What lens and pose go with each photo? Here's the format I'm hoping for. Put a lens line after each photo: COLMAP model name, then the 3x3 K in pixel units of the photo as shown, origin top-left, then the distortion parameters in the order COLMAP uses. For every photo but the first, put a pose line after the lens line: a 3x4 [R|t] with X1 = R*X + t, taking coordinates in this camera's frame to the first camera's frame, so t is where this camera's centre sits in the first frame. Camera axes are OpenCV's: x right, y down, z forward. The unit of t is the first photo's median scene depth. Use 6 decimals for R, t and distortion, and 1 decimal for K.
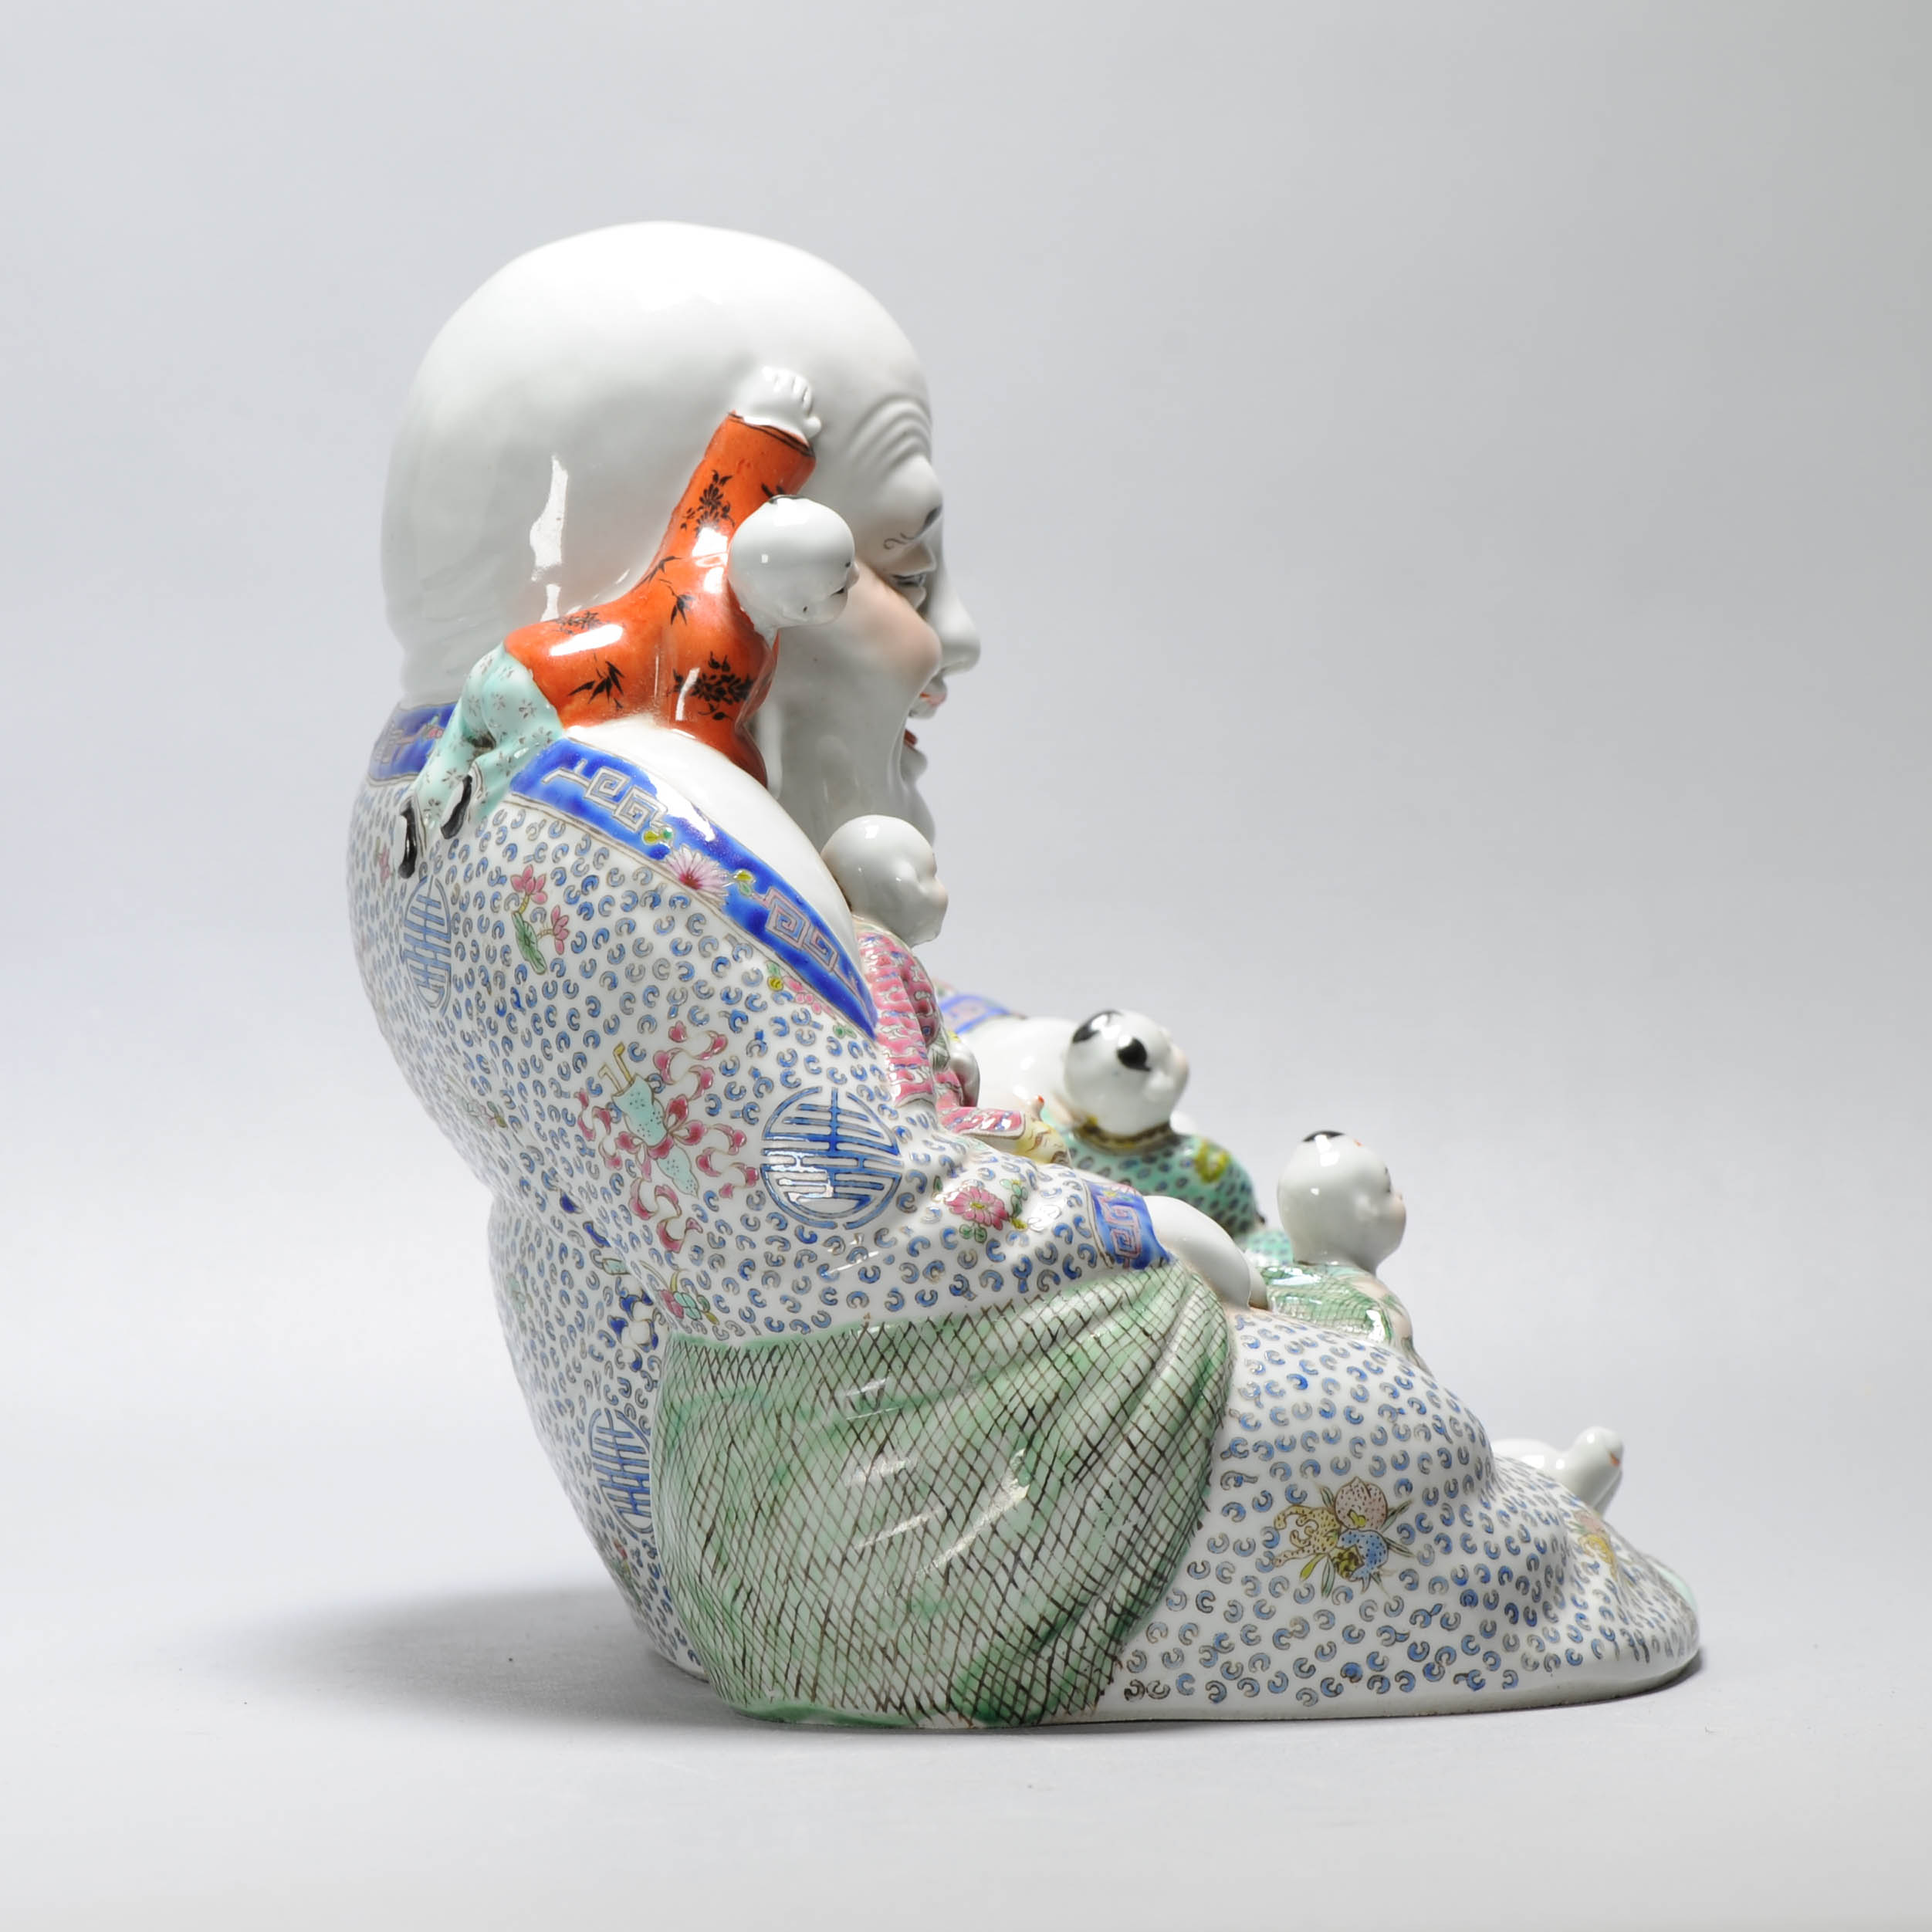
lens RADIAL K [[10218.2, 0, 966.0], [0, 10218.2, 966.0], [0, 0, 1]] dist [-0.296152, -2.365909]
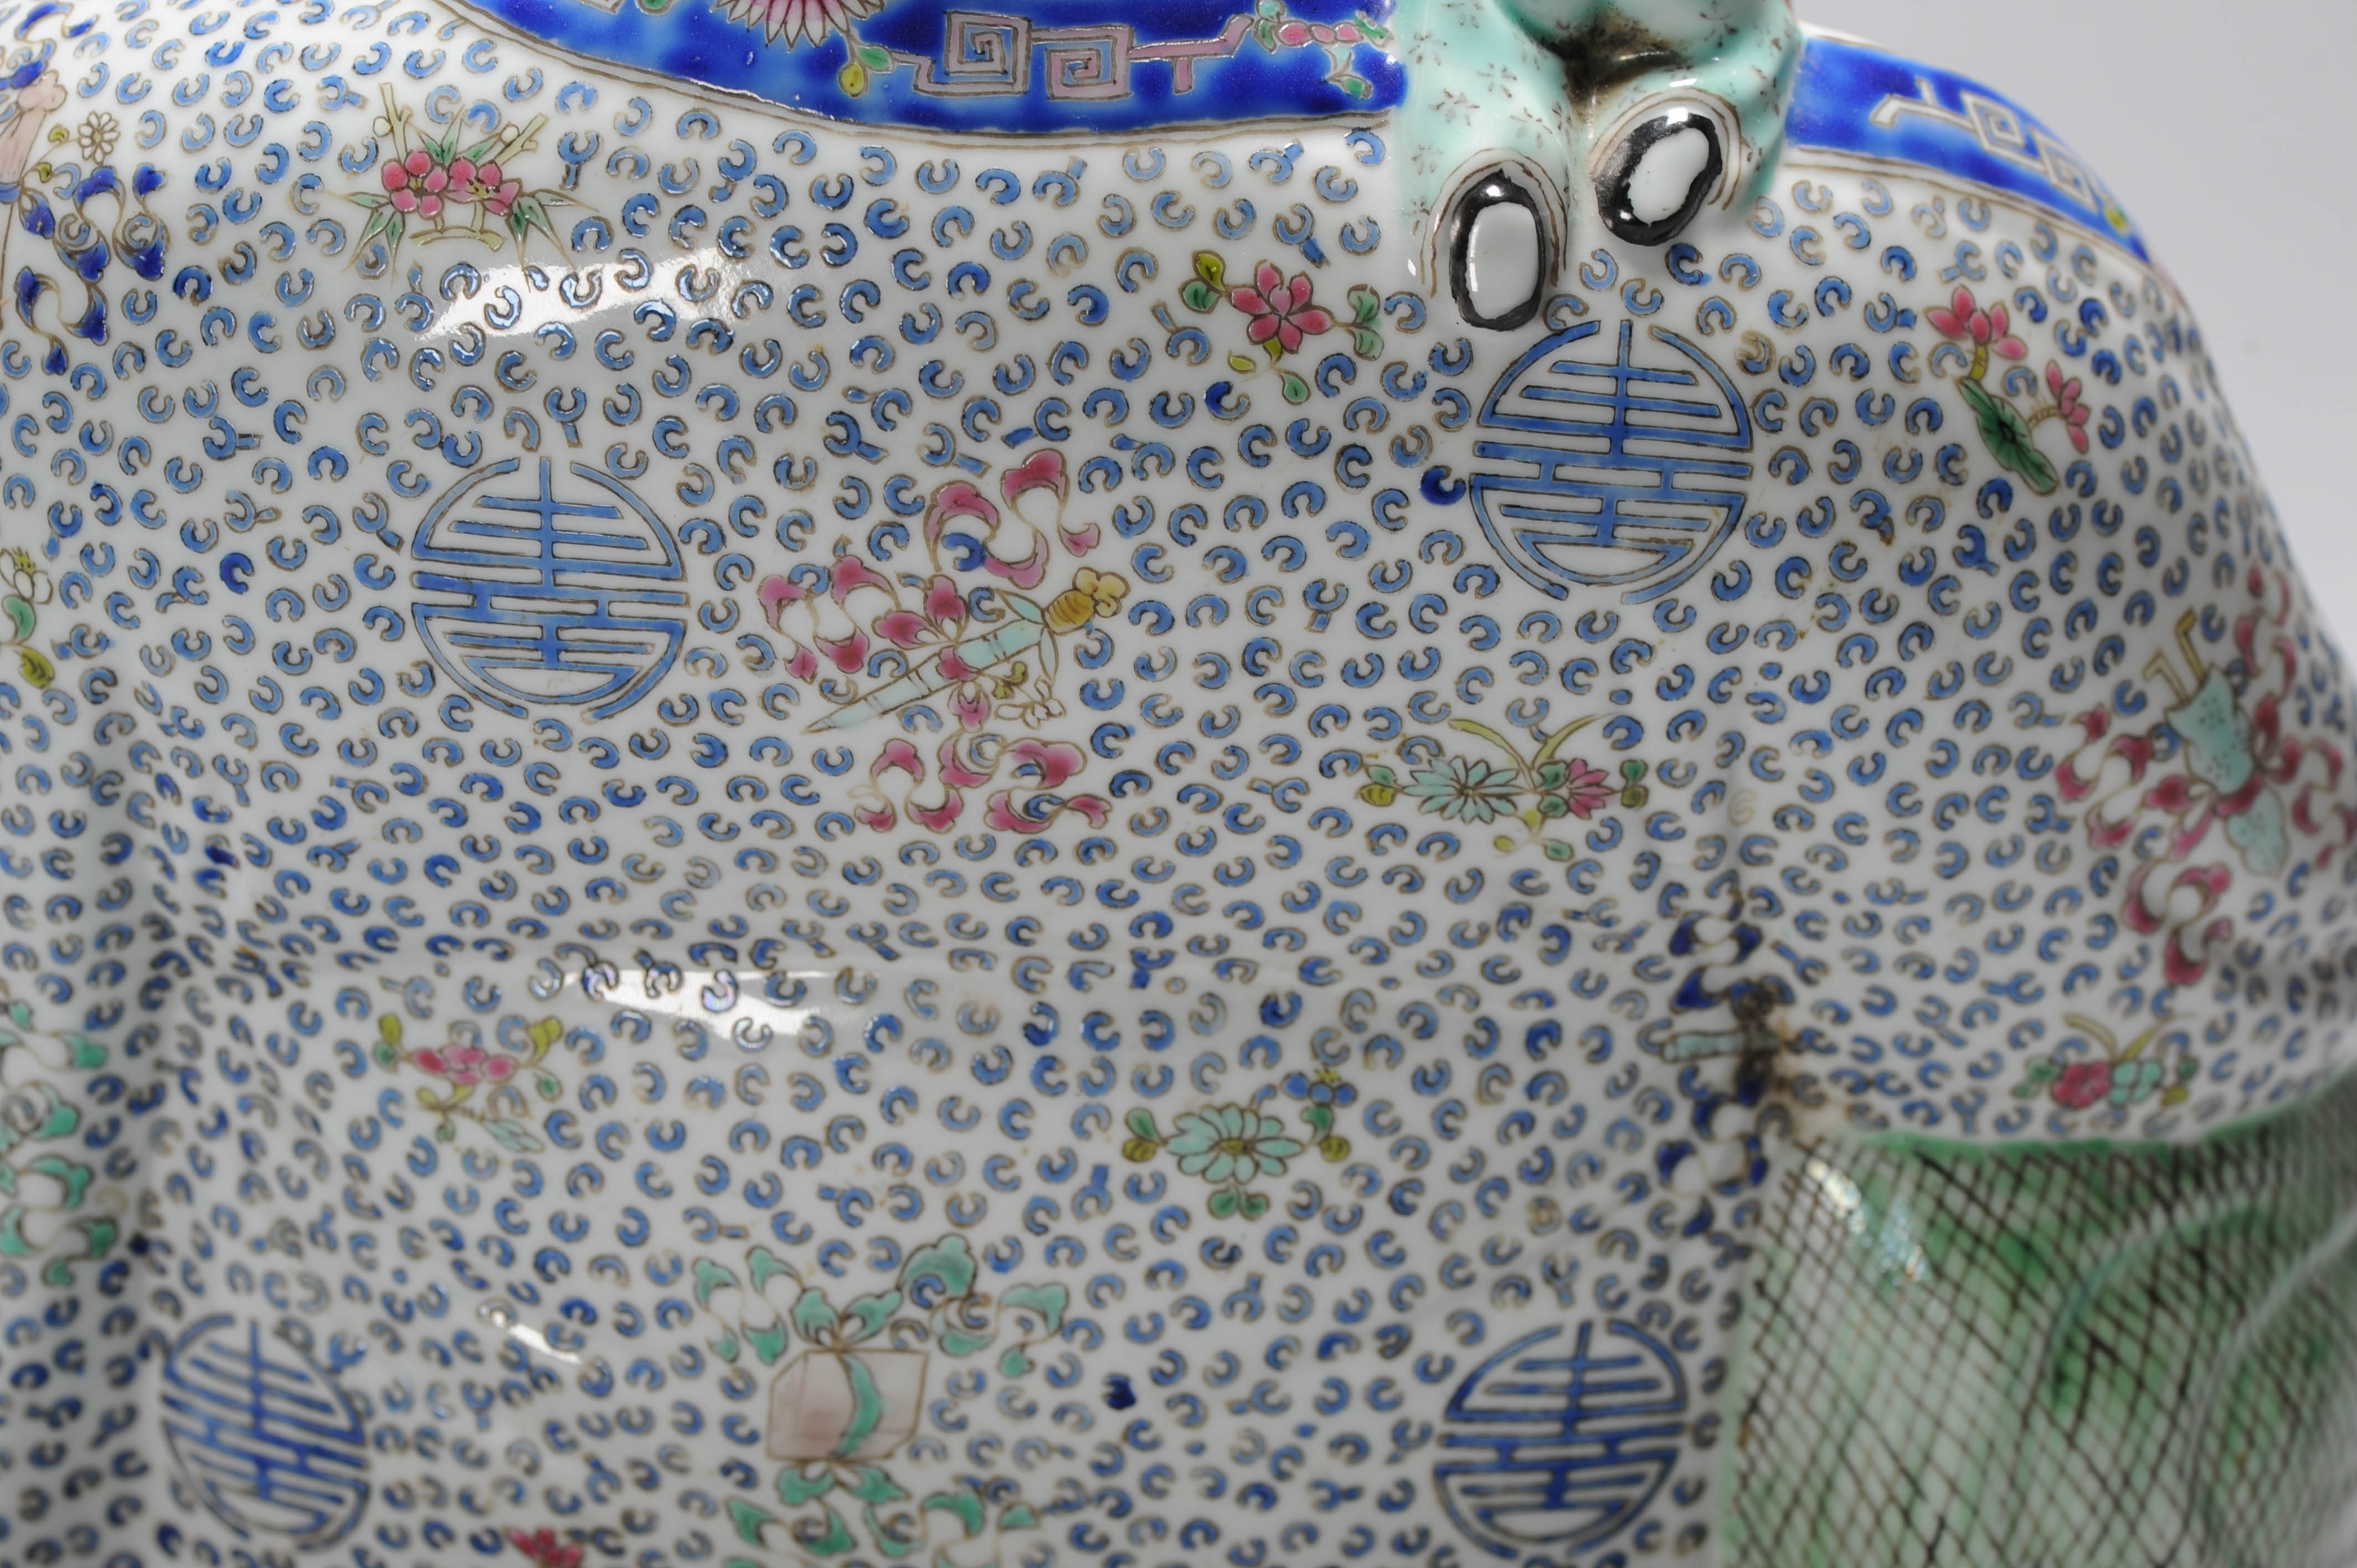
lens RADIAL K [[8062.0, 0, 1178.5], [0, 8062.0, 784.0], [0, 0, 1]] dist [-0.216685, 0.431695]
pose [[0.189735, -0.108198, 0.975856, -0.452138], [0.029796, 0.994086, 0.104426, -0.028659], [-0.981383, 0.009263, 0.191836, 0.966841]]
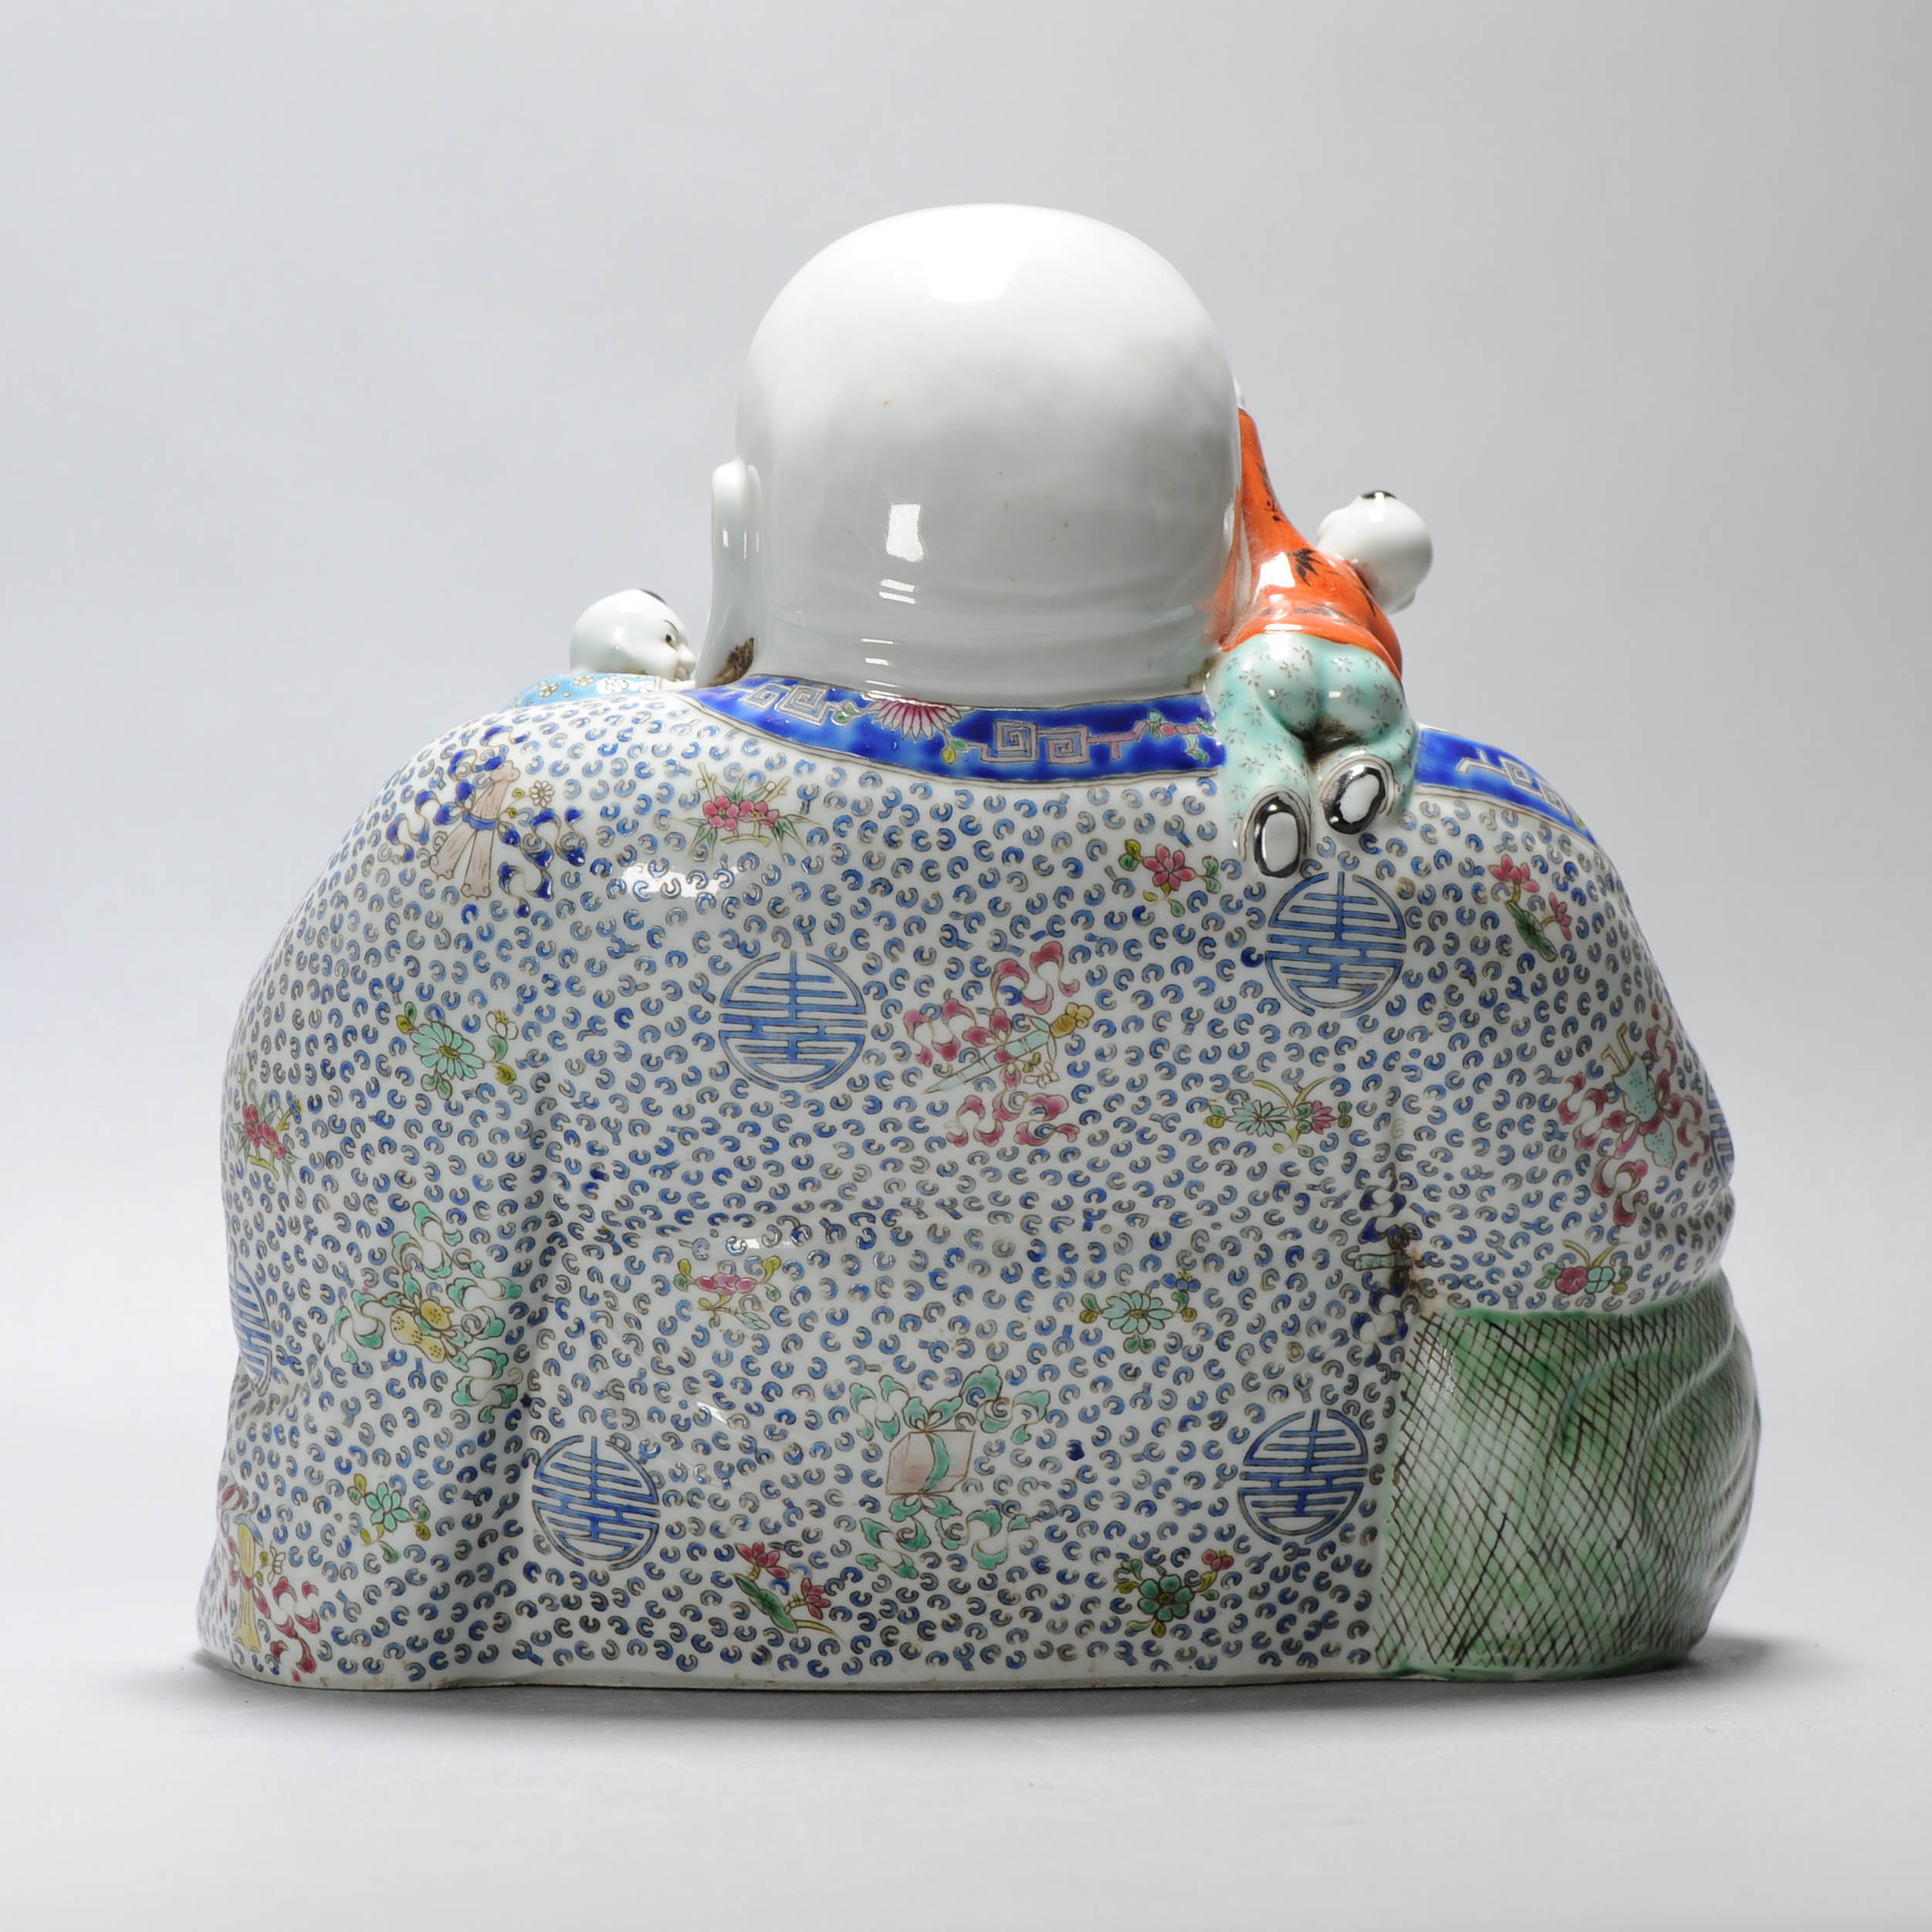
lens RADIAL K [[10218.2, 0, 966.0], [0, 10218.2, 966.0], [0, 0, 1]] dist [-0.296152, -2.365909]
pose [[0.086434, -0.019979, 0.996057, -1.052613], [0.046508, 0.998790, 0.015998, -0.017573], [-0.995171, 0.044942, 0.087258, 0.971509]]
